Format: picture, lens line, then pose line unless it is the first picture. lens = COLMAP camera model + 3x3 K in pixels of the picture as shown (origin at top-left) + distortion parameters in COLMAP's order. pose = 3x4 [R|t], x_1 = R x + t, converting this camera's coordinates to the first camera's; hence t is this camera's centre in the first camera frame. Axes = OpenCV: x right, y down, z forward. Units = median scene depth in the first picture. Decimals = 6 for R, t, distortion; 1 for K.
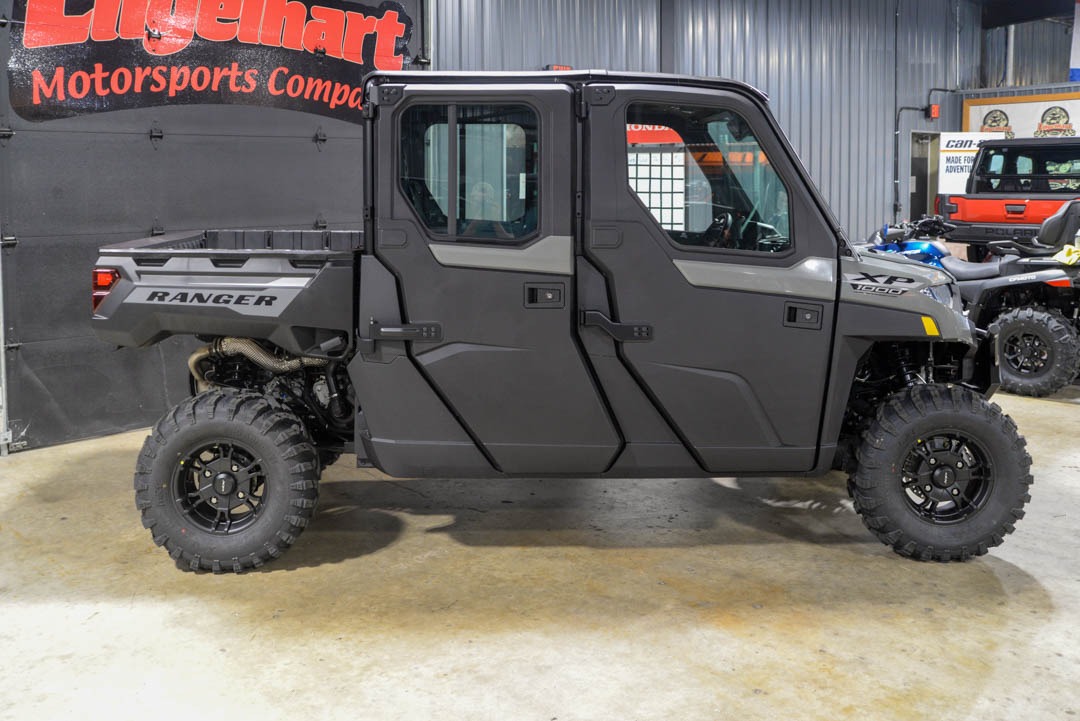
lens RADIAL K [[1045.3, 0, 539.6], [0, 1045.3, 348.1], [0, 0, 1]] dist [-0.097354, 0.193695]
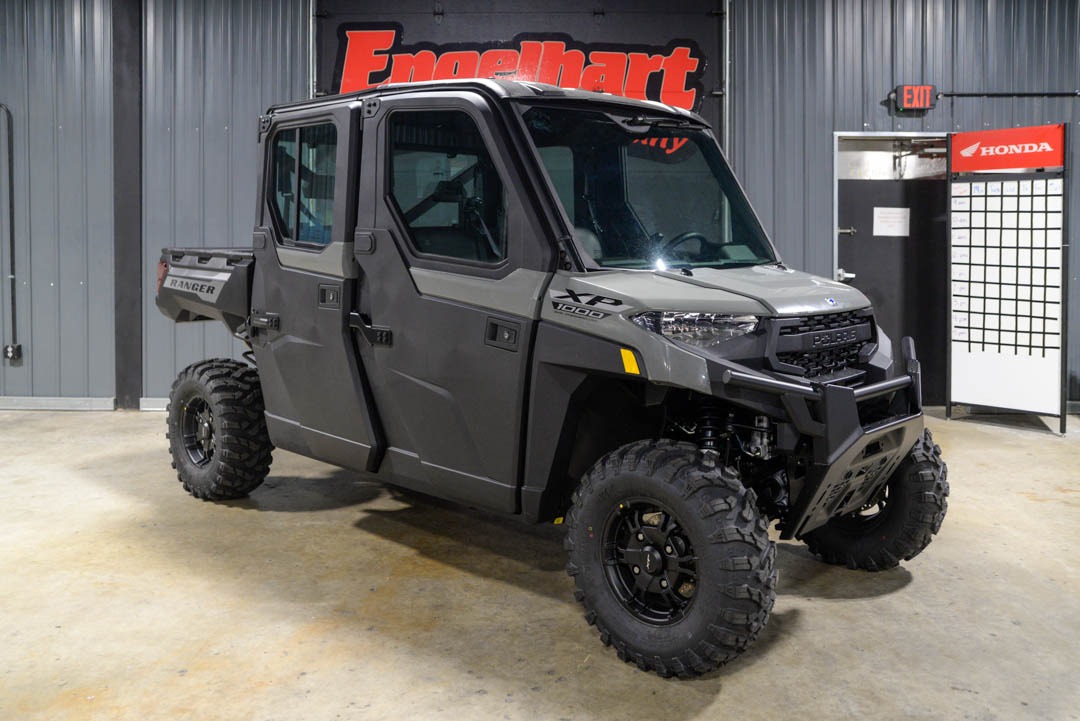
lens RADIAL K [[993.1, 0, 540.0], [0, 993.1, 360.5], [0, 0, 1]] dist [-0.052070, 0.013402]
pose [[0.692820, 0.094751, -0.714859, 0.877786], [-0.121053, 0.992544, 0.014236, -0.024543], [0.710878, 0.076673, 0.699124, 0.427182]]
